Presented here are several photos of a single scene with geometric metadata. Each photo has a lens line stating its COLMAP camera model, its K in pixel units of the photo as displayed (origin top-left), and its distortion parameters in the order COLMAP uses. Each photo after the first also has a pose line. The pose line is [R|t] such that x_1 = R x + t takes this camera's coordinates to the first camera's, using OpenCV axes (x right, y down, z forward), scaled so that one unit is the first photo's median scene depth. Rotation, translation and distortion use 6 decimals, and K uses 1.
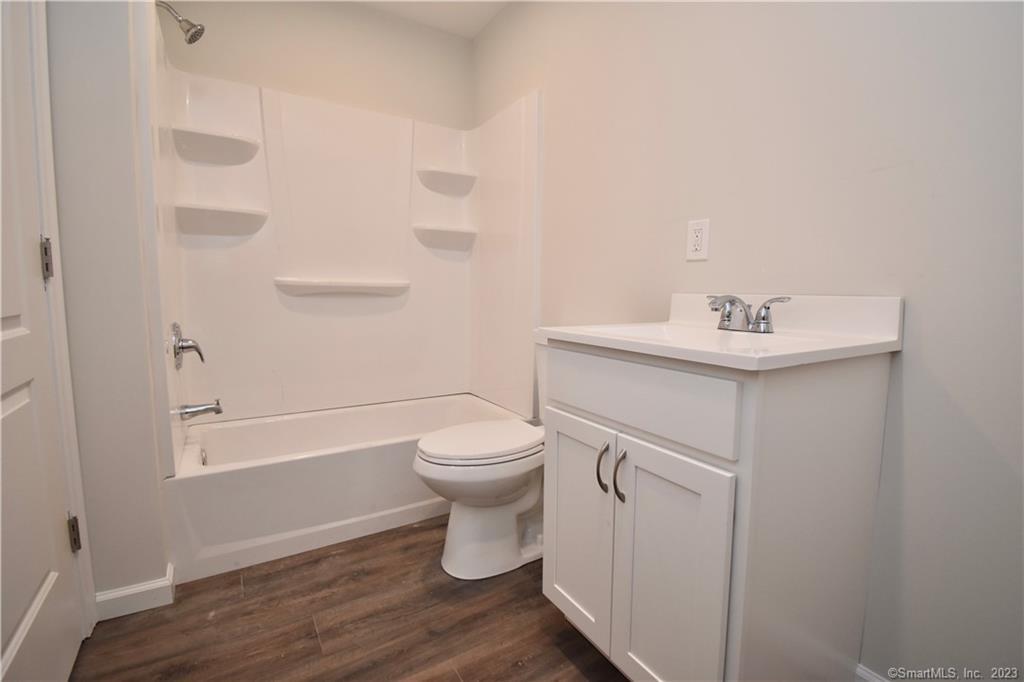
lens RADIAL K [[454.7, 0, 514.4], [0, 454.7, 336.3], [0, 0, 1]] dist [0.021340, -0.025938]
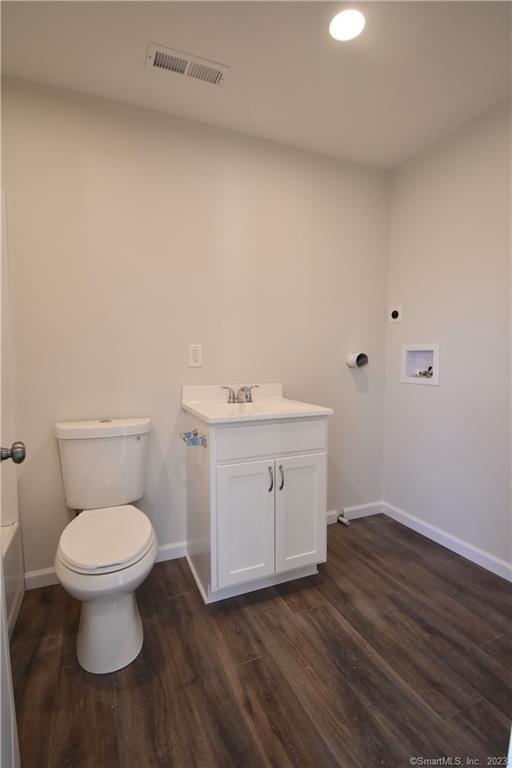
lens RADIAL K [[341.0, 0, 256.0], [0, 341.0, 384.0], [0, 0, 1]] dist [0.021340, -0.025938]
pose [[0.162099, -0.069624, 0.984315, -0.970747], [0.108475, 0.992720, 0.052355, -0.159225], [-0.980794, 0.098287, 0.168471, 0.596884]]
